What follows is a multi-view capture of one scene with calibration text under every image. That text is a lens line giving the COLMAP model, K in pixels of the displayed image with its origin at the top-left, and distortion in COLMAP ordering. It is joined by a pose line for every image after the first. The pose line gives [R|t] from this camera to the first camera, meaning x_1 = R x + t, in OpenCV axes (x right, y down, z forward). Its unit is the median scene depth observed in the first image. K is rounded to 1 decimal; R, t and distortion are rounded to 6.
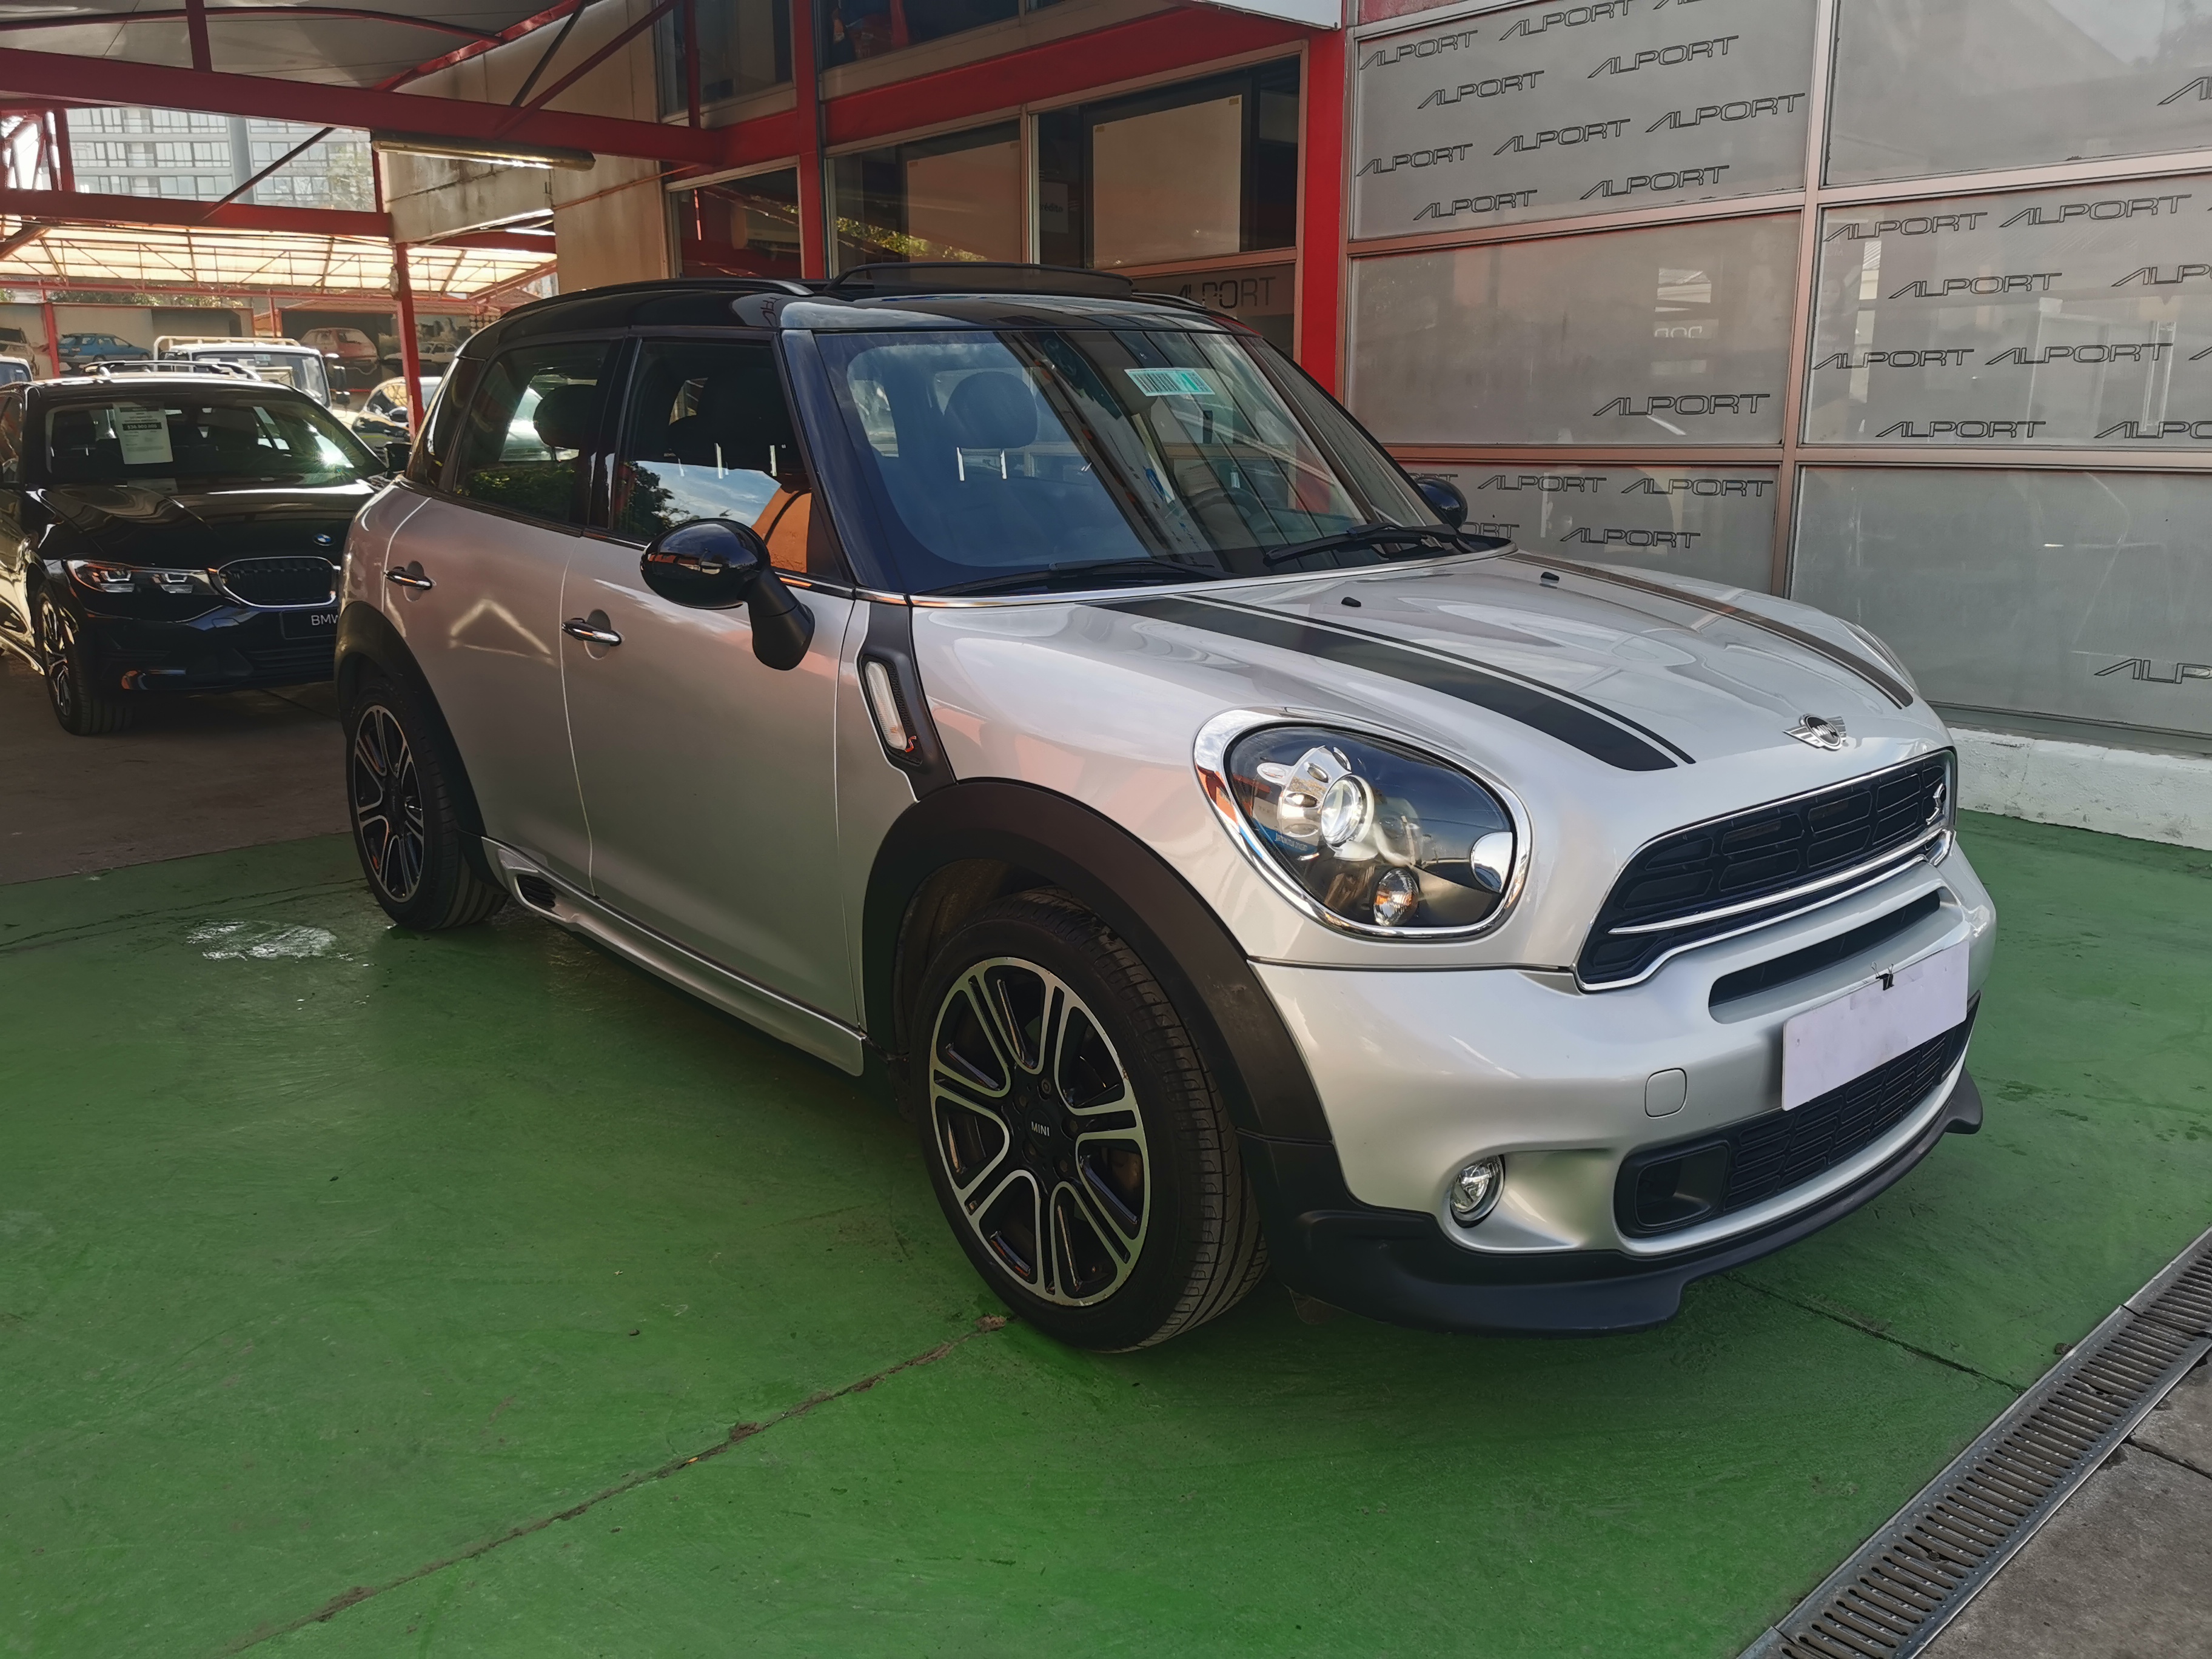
lens RADIAL K [[1697.9, 0, 1103.8], [0, 1697.9, 819.8], [0, 0, 1]] dist [0.052510, -0.083238]
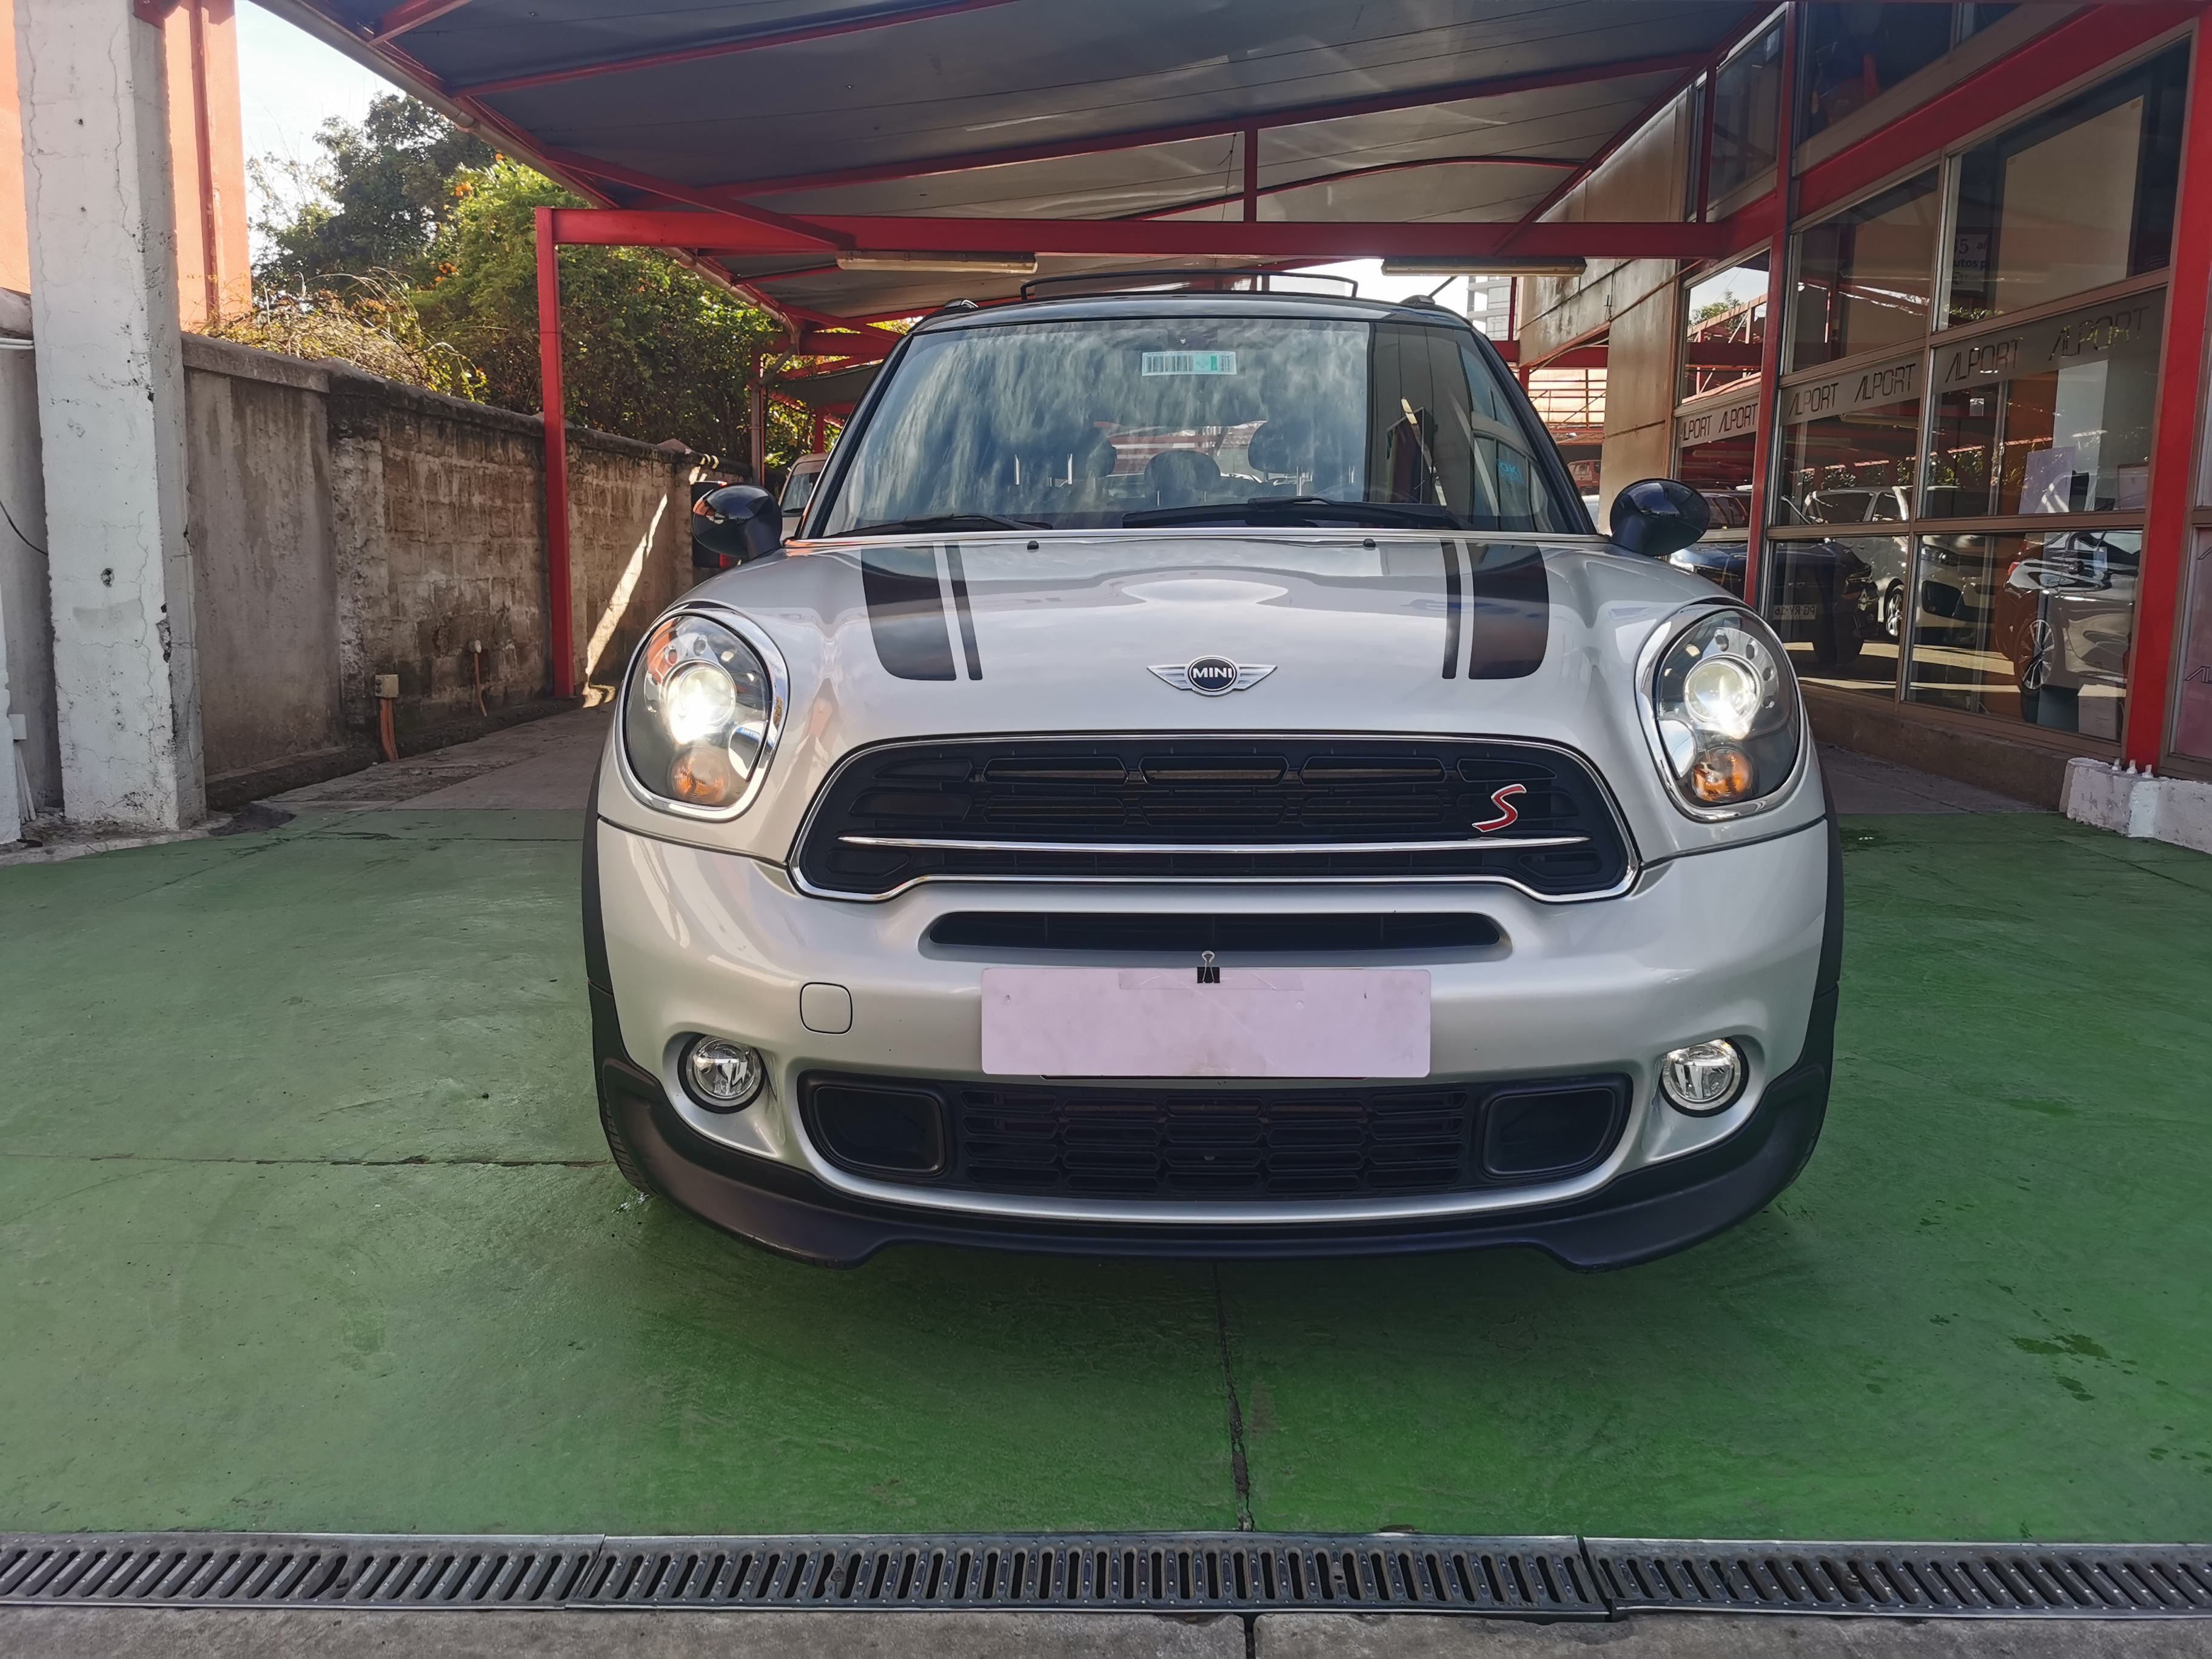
lens RADIAL K [[1697.9, 0, 1103.8], [0, 1697.9, 819.8], [0, 0, 1]] dist [0.052510, -0.083238]
pose [[0.738595, 0.113179, -0.664581, 0.907647], [-0.164510, 0.986263, -0.014869, 0.039410], [0.653769, 0.120312, 0.747068, 0.327812]]
